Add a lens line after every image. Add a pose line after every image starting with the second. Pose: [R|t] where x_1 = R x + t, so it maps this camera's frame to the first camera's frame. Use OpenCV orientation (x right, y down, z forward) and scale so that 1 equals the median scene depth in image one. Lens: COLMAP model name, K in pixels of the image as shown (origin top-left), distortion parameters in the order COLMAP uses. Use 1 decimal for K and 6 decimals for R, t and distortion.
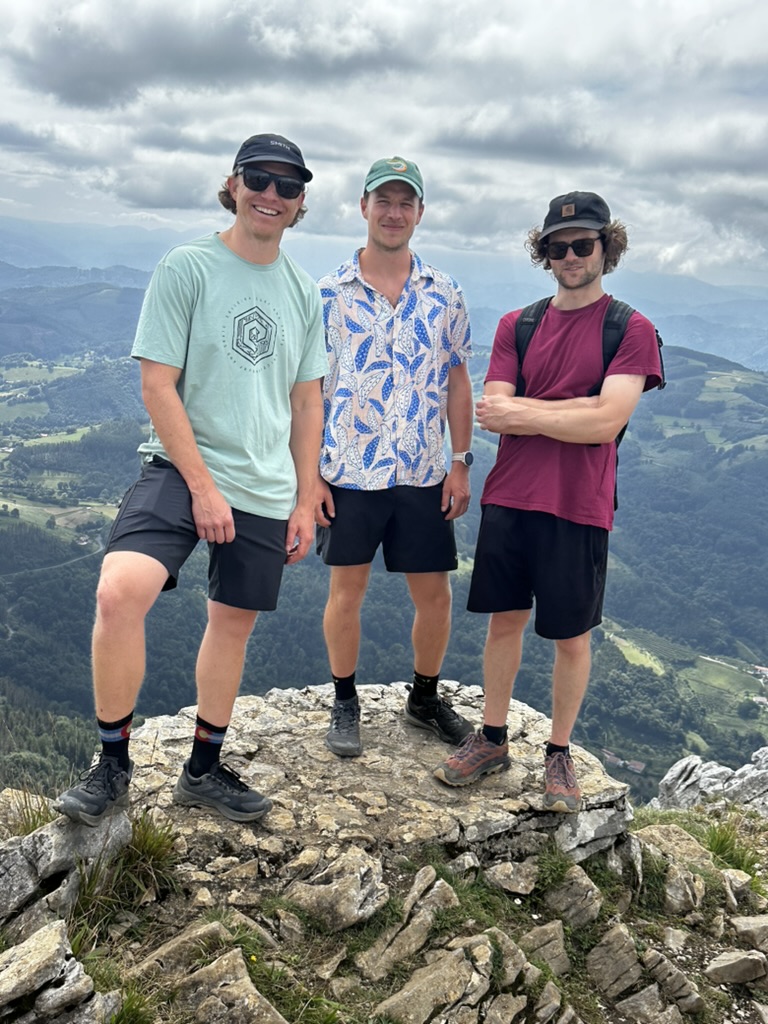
lens RADIAL K [[1166.5, 0, 384.8], [0, 1166.5, 542.4], [0, 0, 1]] dist [0.112280, -0.033899]
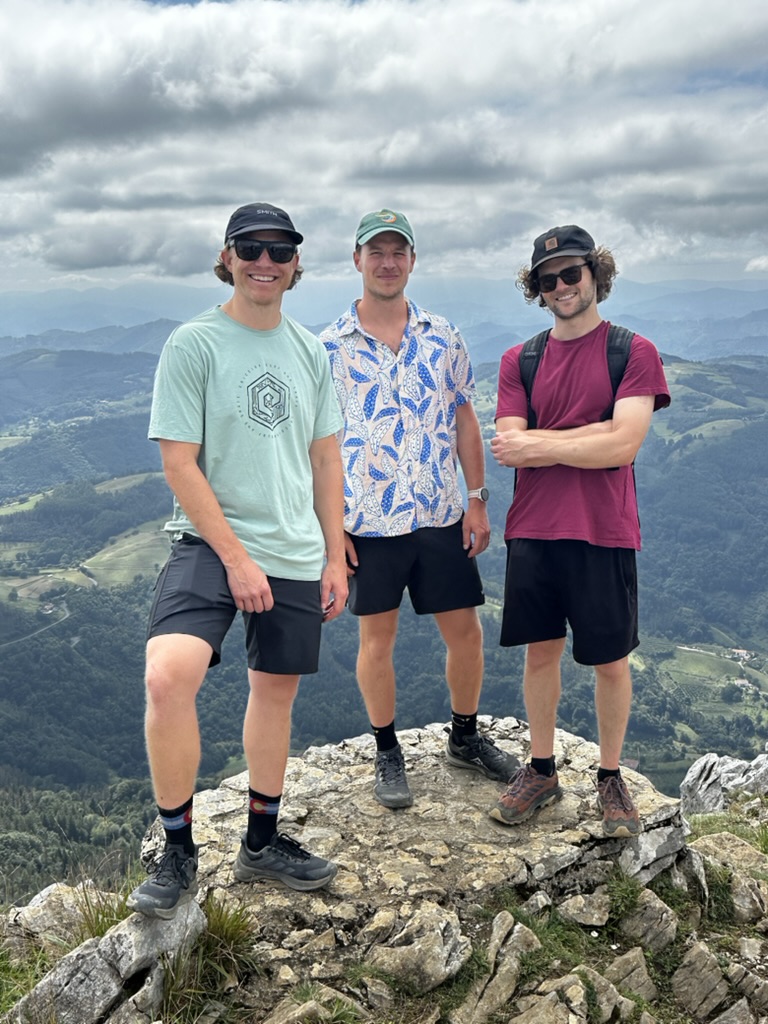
lens RADIAL K [[1170.8, 0, 332.8], [0, 1170.8, 508.6], [0, 0, 1]] dist [0.099572, -0.126750]
pose [[0.991443, -0.120851, 0.049352, -0.109685], [0.122552, 0.991912, -0.033031, -0.043032], [-0.044961, 0.038797, 0.998235, 0.002714]]
